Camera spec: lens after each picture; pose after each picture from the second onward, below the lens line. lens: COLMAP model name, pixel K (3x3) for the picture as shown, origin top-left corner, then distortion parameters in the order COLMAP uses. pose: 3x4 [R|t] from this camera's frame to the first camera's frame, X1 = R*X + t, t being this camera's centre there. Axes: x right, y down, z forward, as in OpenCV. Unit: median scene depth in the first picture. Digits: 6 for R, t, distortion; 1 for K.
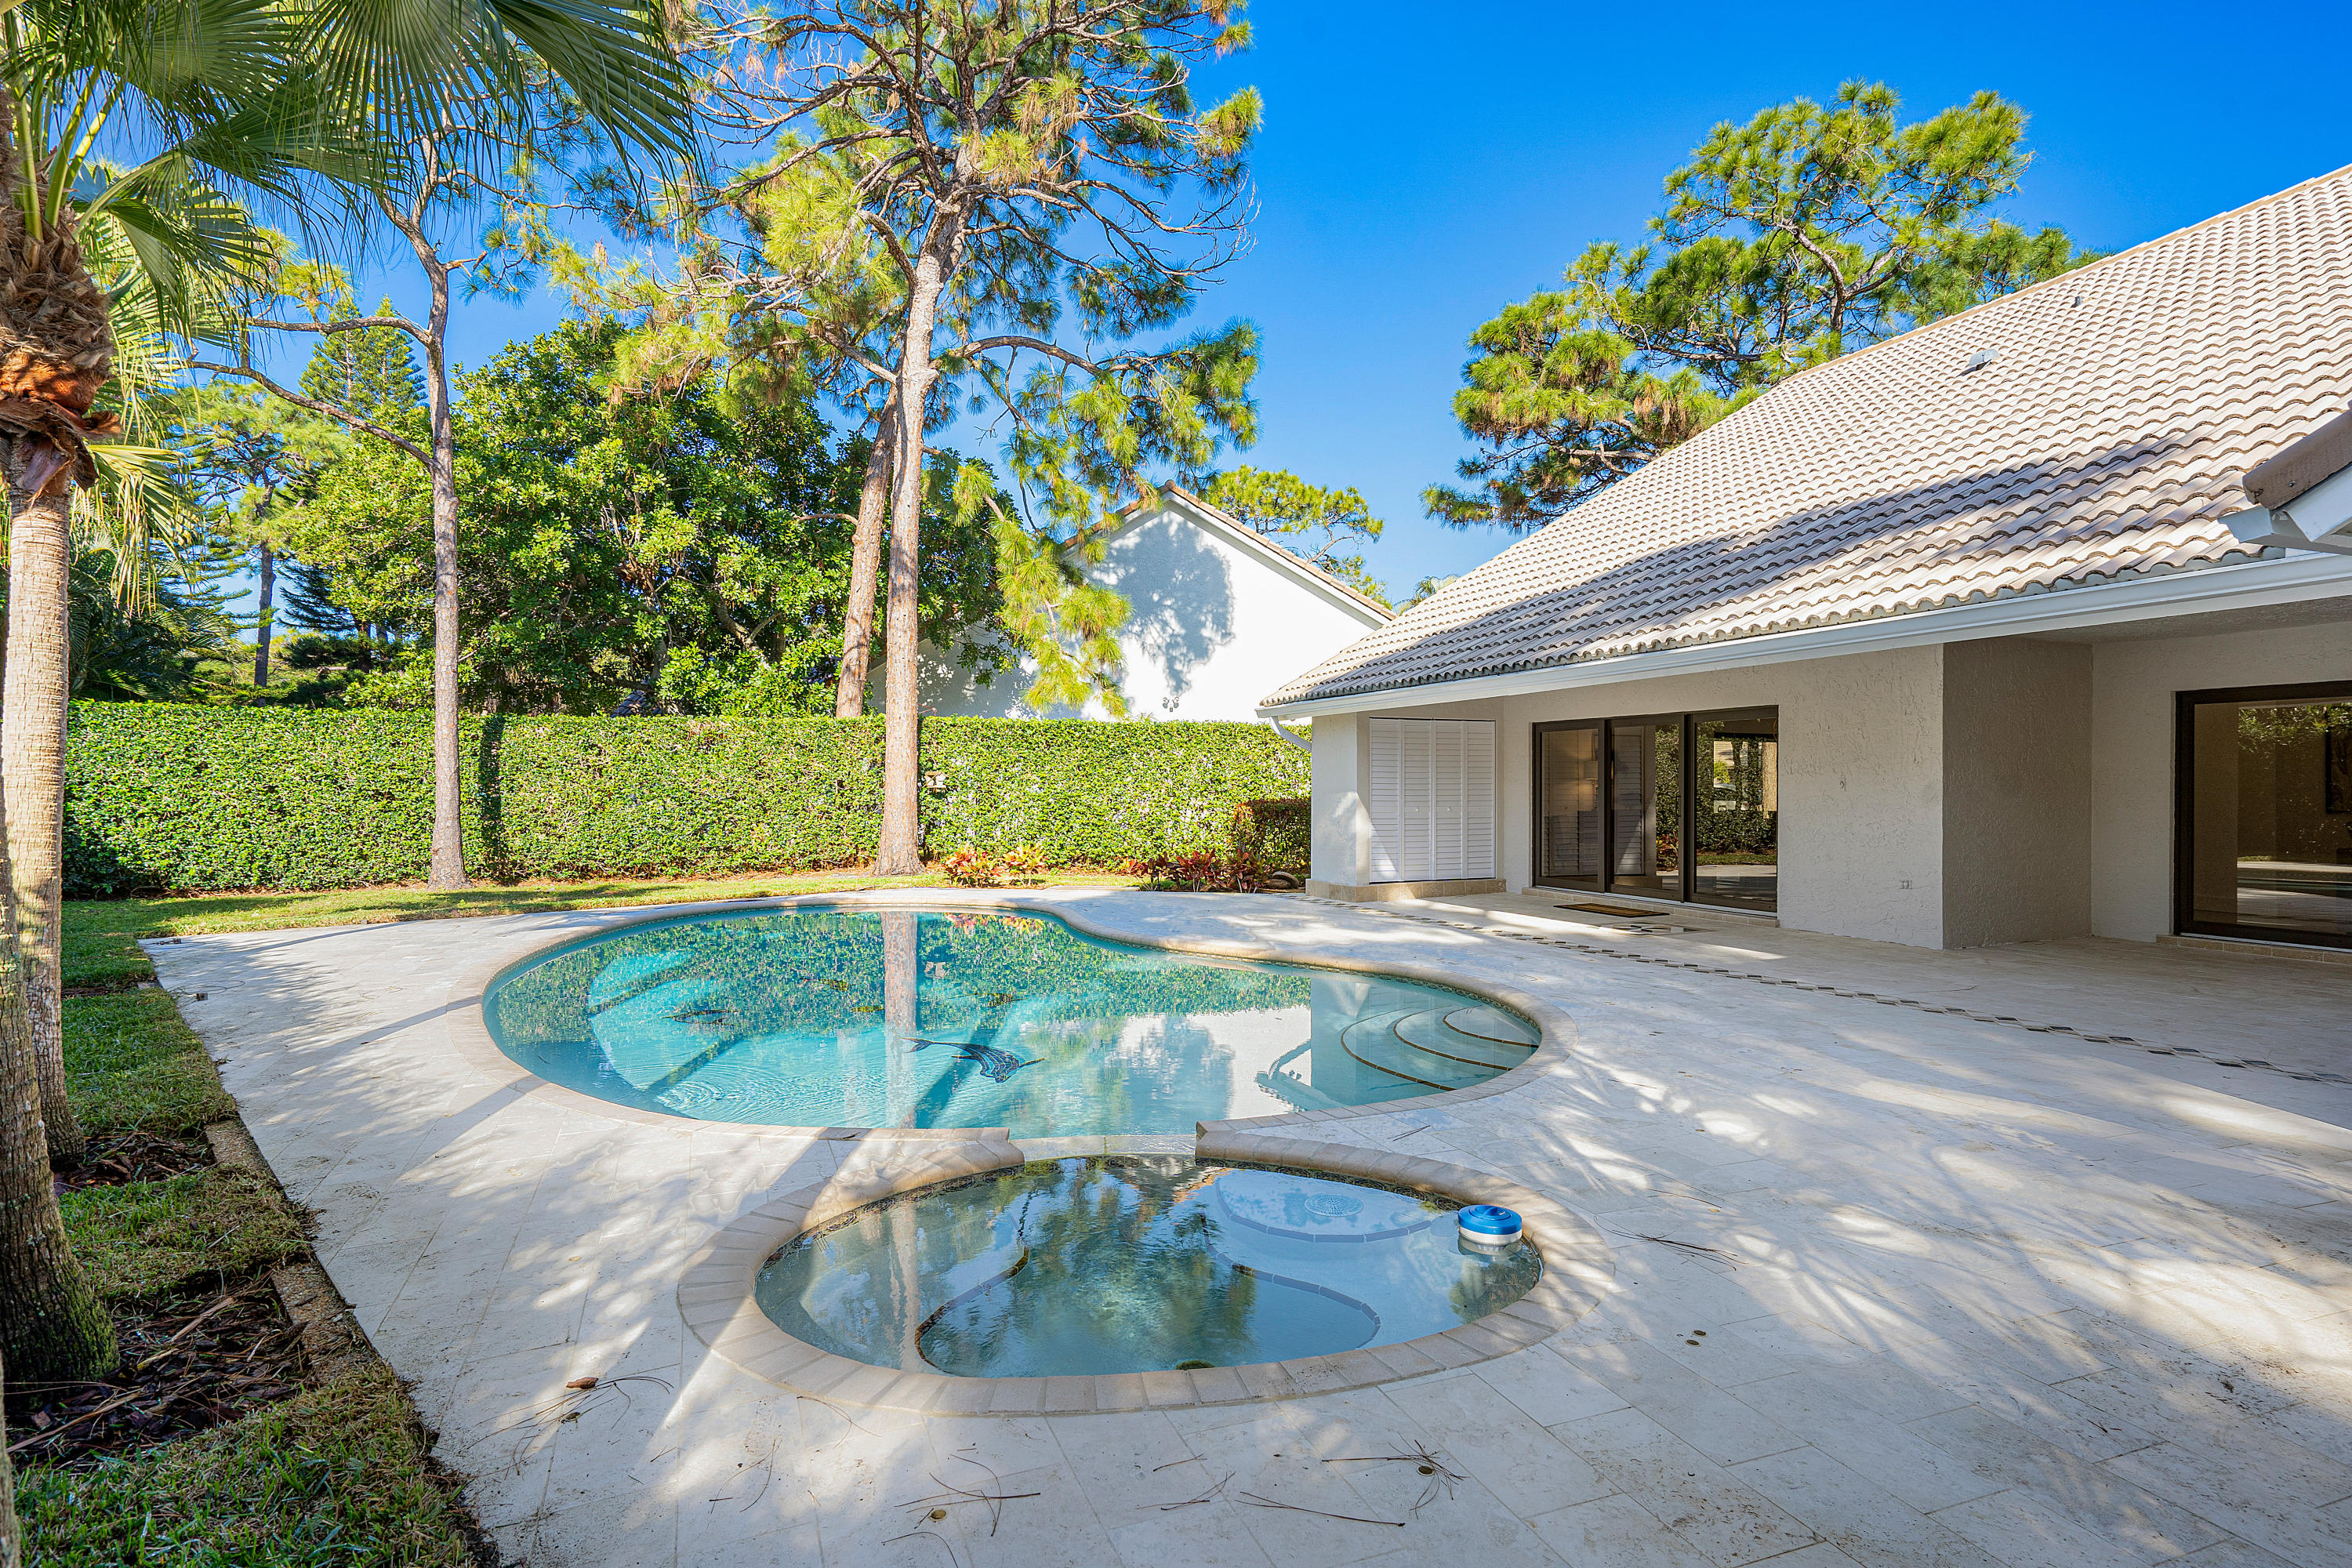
lens RADIAL K [[1268.0, 0, 1172.1], [0, 1268.0, 788.4], [0, 0, 1]] dist [0.007434, 0.000598]
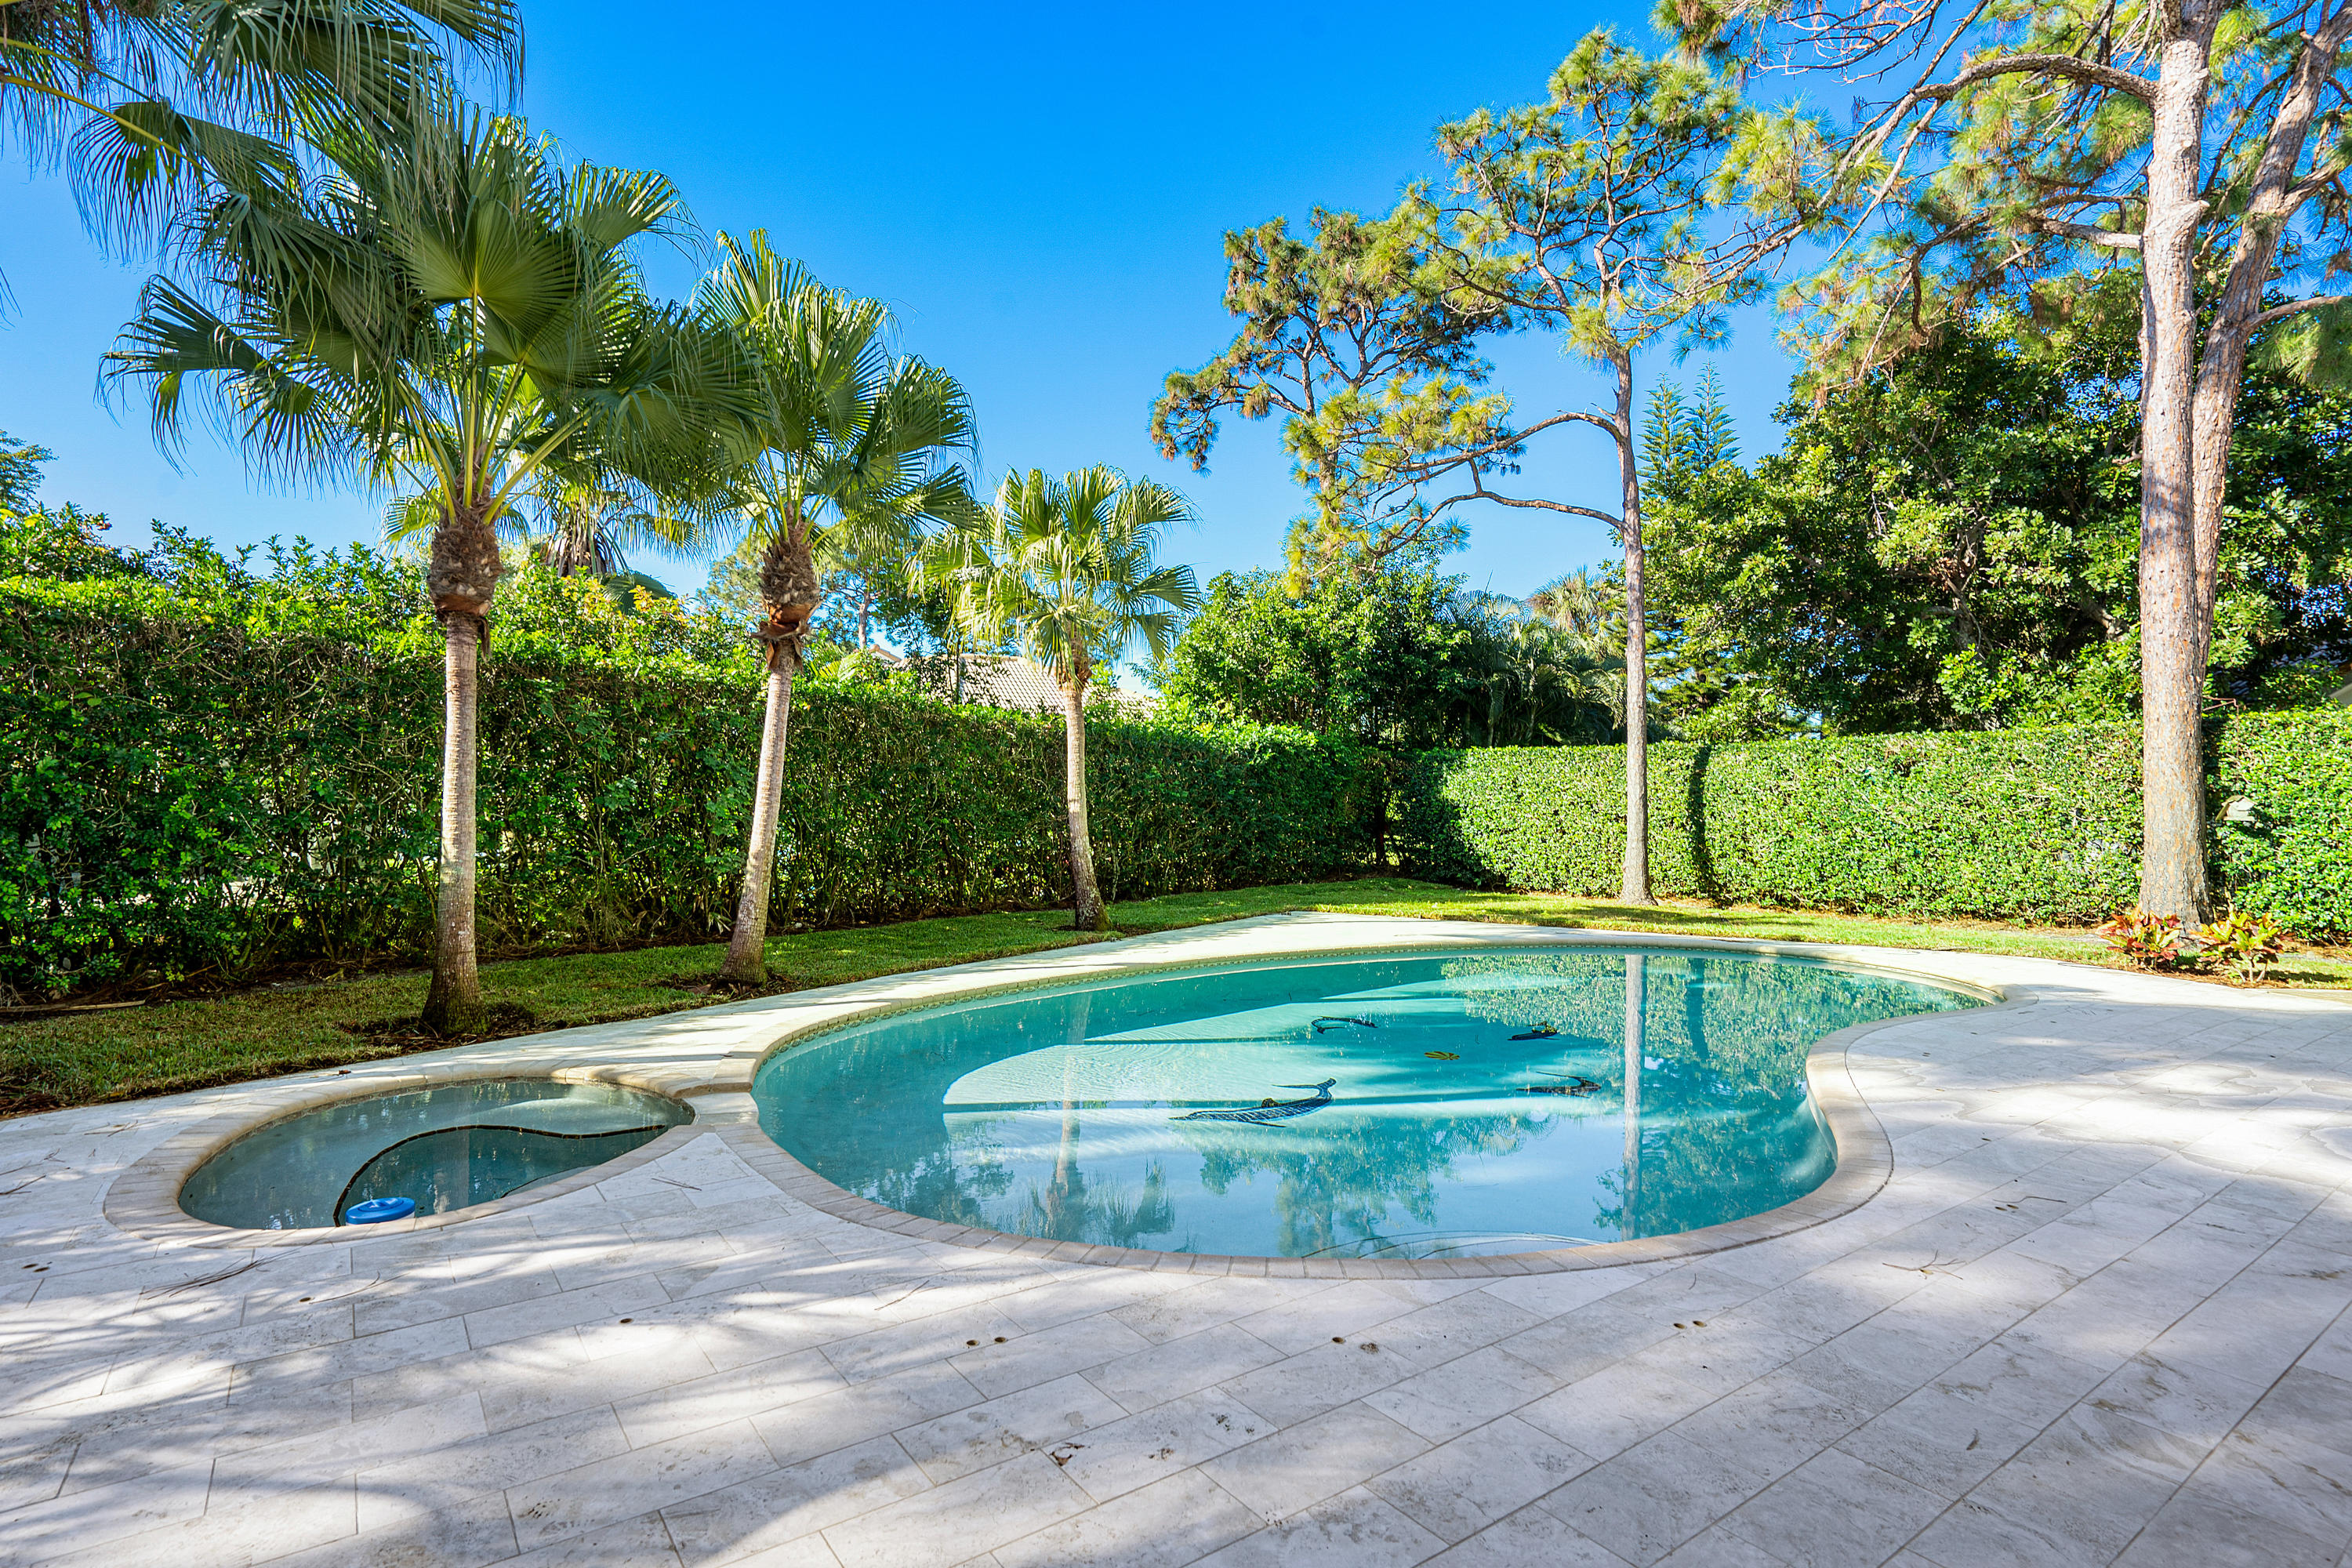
lens RADIAL K [[1192.9, 0, 1159.8], [0, 1192.9, 796.6], [0, 0, 1]] dist [0.000477, -0.000993]
pose [[0.204035, -0.003844, -0.978956, 0.363279], [-0.010108, 0.999931, -0.006034, -0.004037], [0.978911, 0.011127, 0.203982, 0.377755]]
